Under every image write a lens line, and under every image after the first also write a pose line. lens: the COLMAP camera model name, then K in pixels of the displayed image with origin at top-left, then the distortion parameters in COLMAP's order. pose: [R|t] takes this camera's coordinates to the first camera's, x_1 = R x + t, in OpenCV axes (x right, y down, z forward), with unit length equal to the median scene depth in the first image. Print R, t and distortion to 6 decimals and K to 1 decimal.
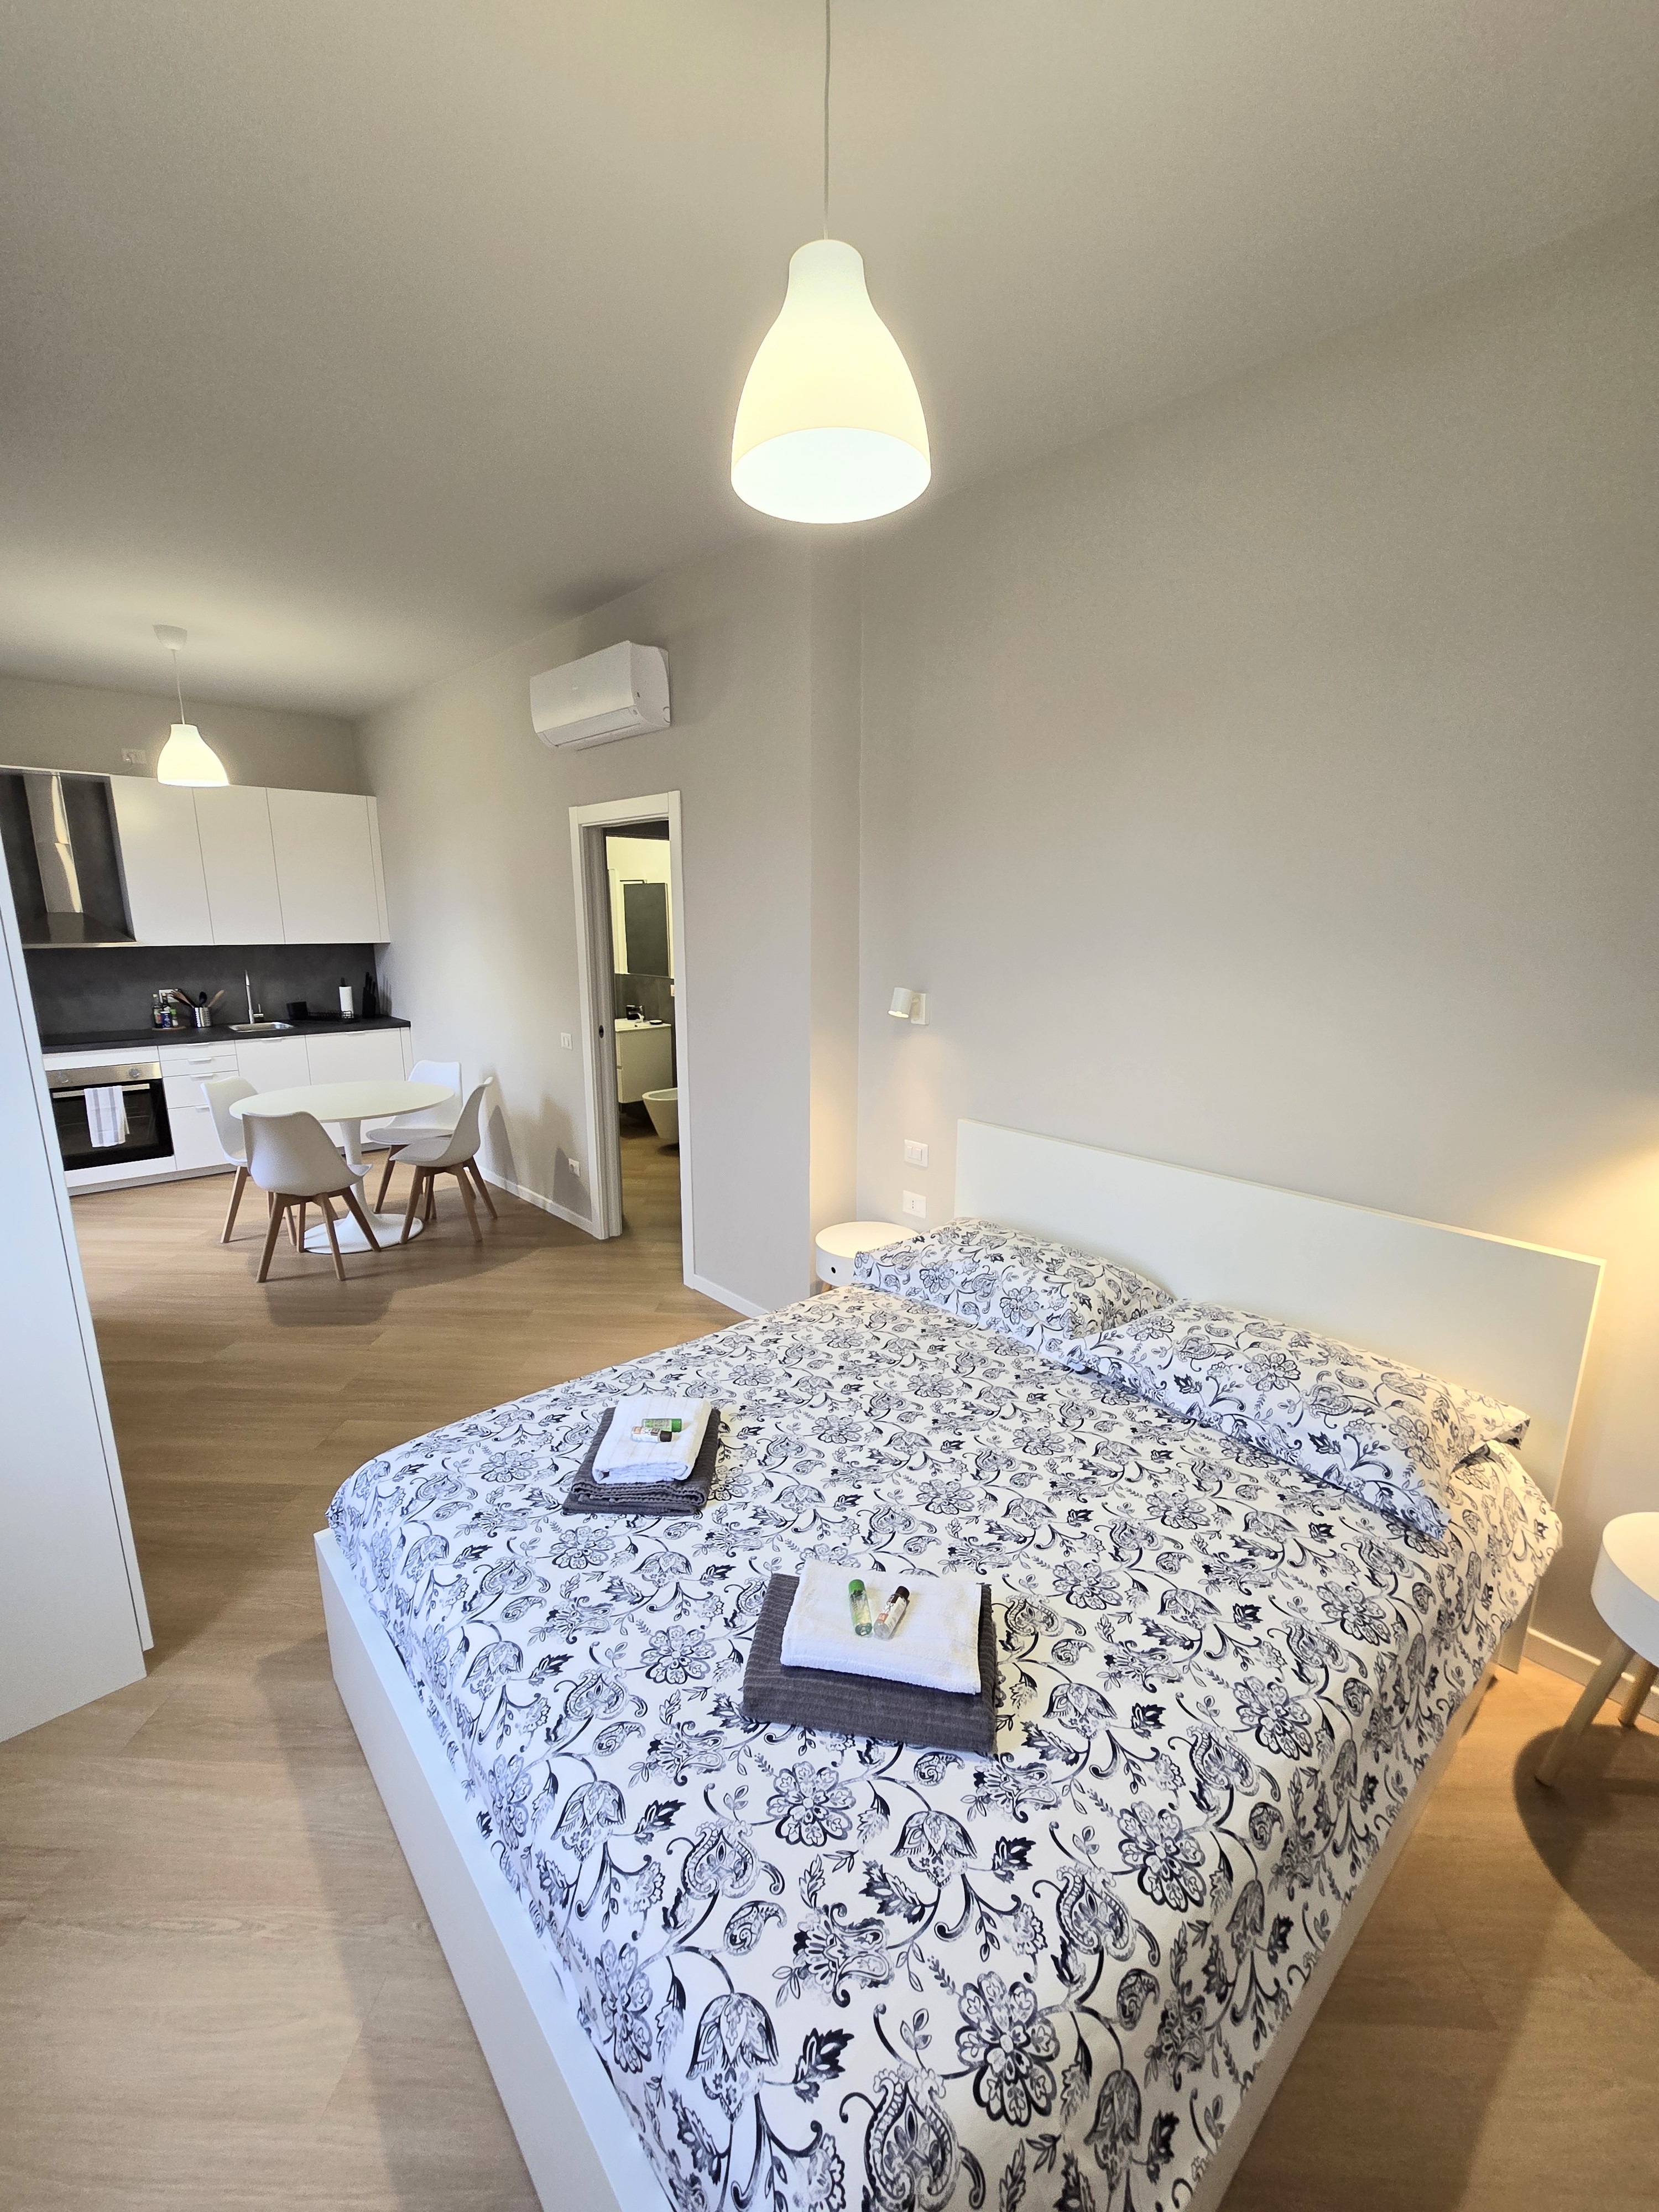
lens RADIAL K [[900.8, 0, 846.4], [0, 900.8, 1124.0], [0, 0, 1]] dist [-0.010194, -0.001084]
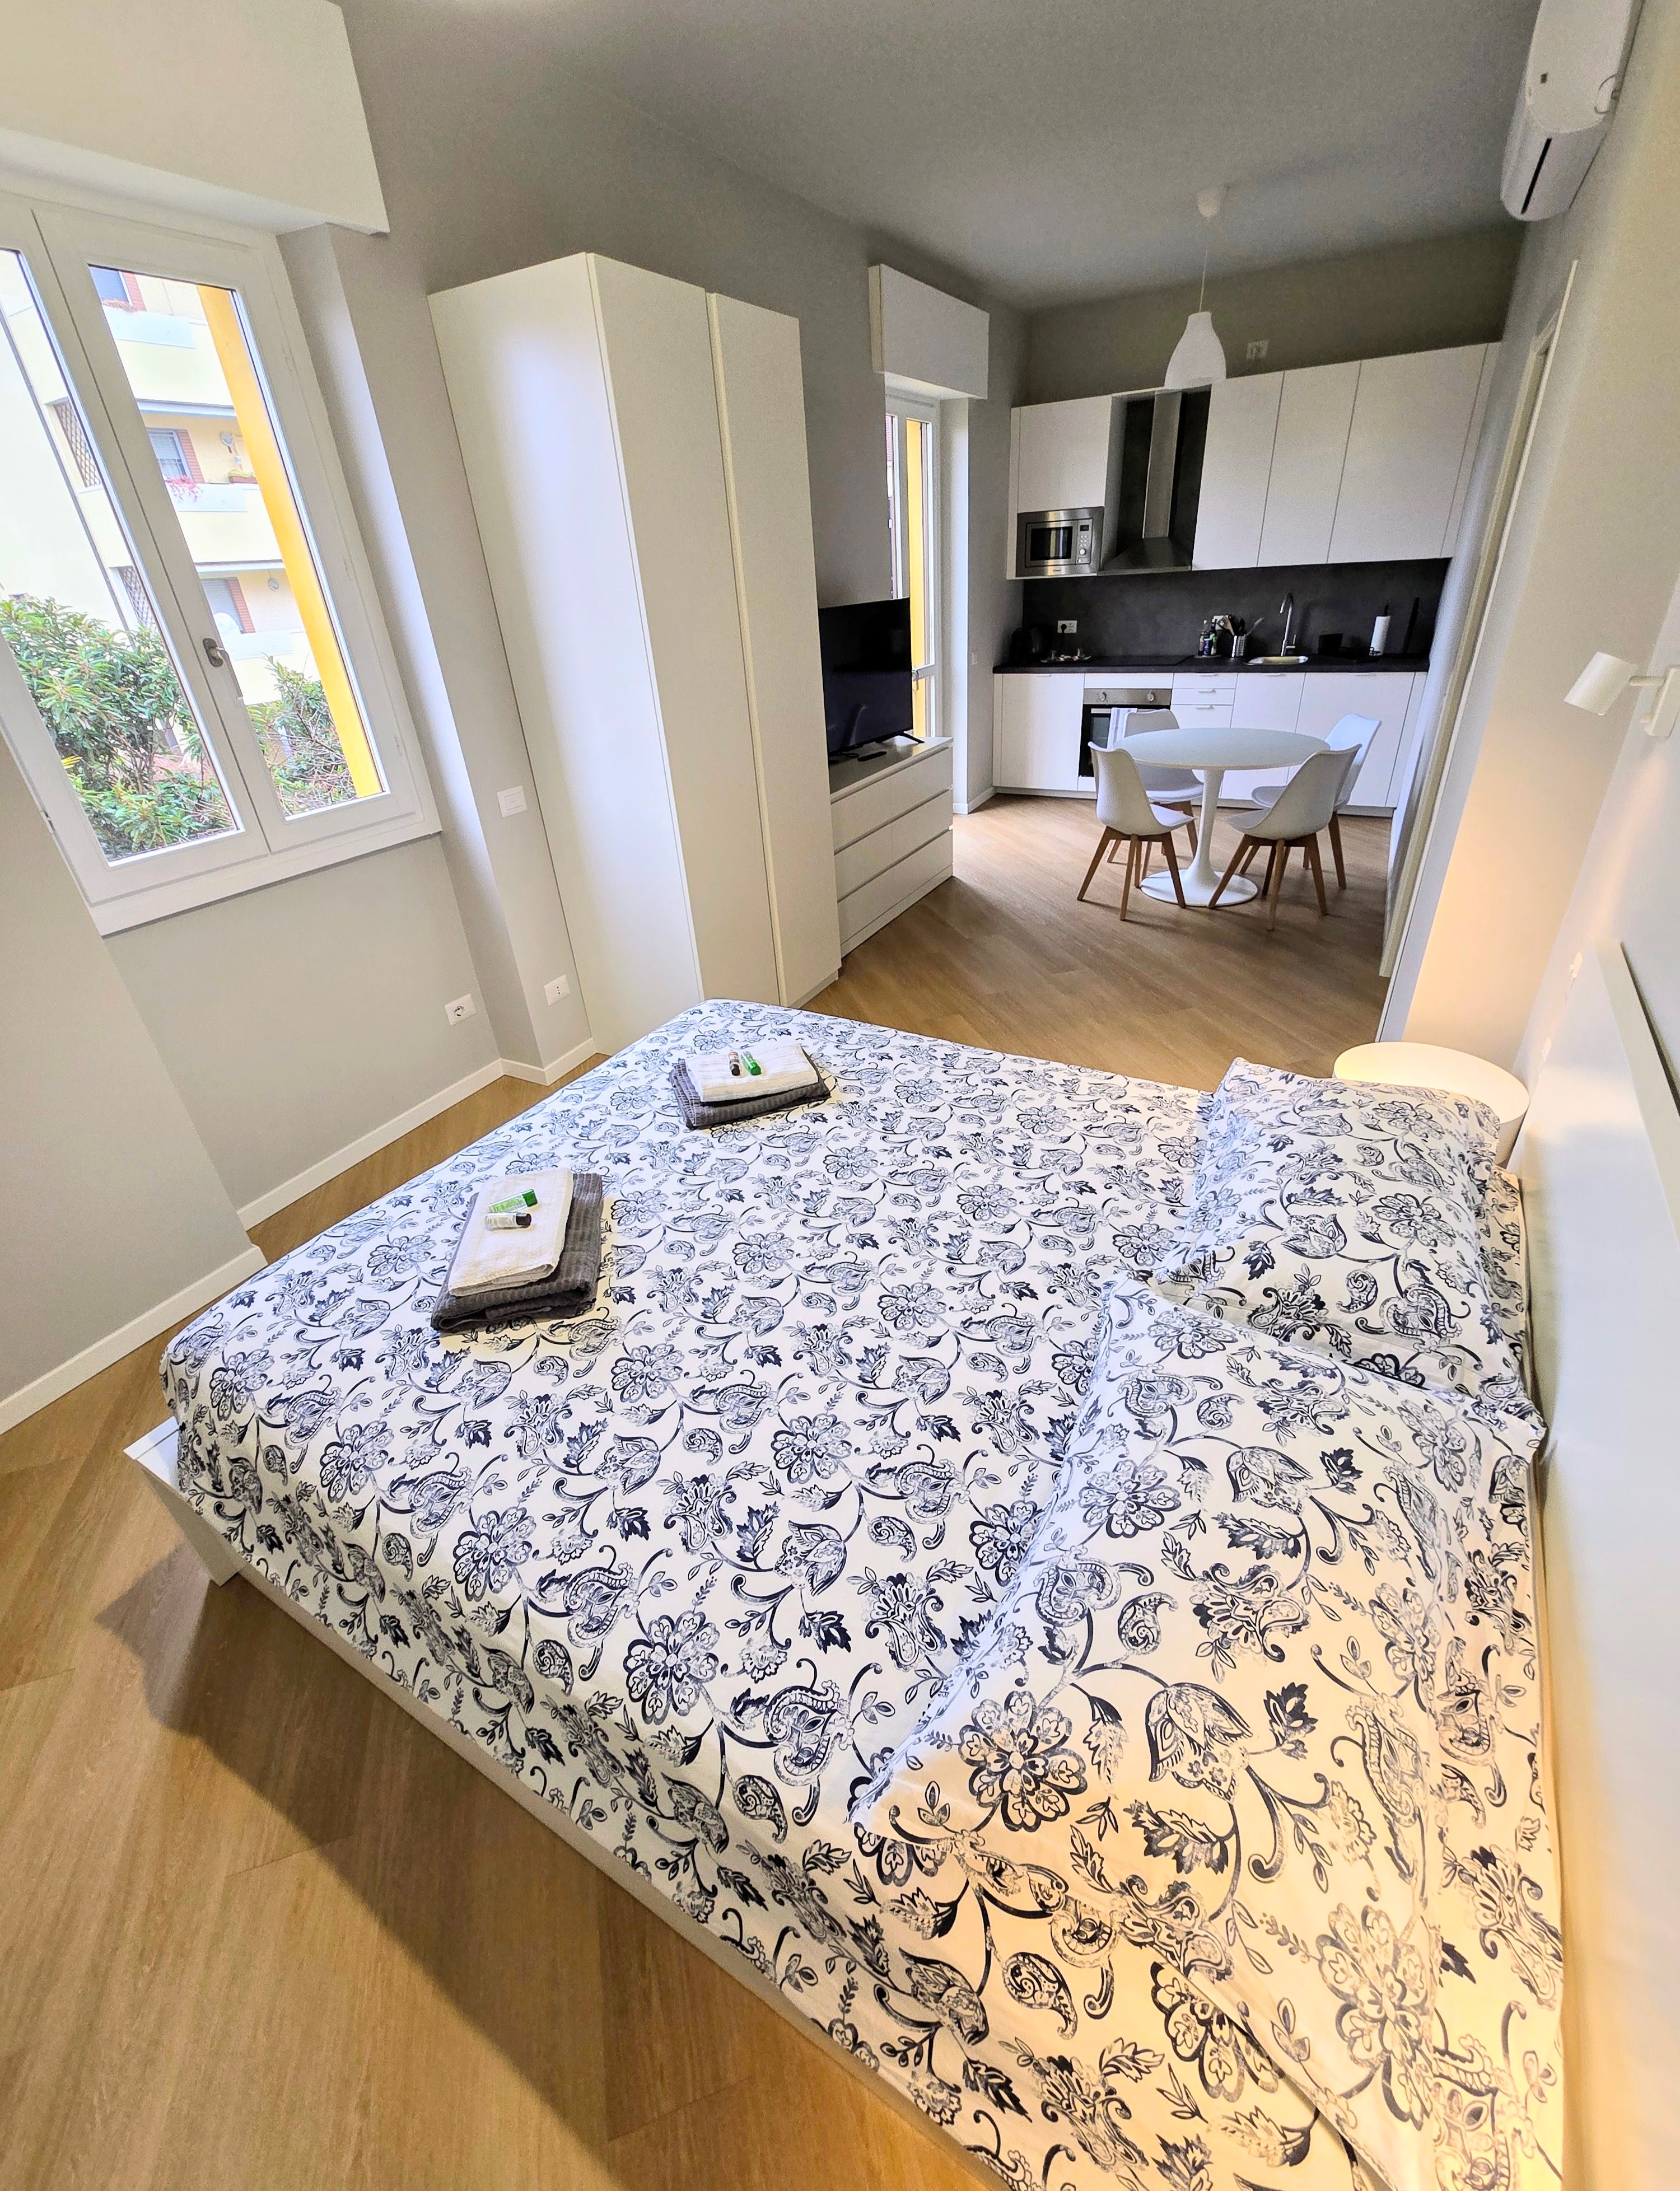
lens RADIAL K [[922.8, 0, 843.5], [0, 922.8, 1077.1], [0, 0, 1]] dist [0.000676, -0.001407]
pose [[0.325413, 0.445234, -0.834190, 0.600718], [-0.161913, 0.895414, 0.414750, -0.110649], [0.931606, 0.000101, 0.363469, 0.513294]]
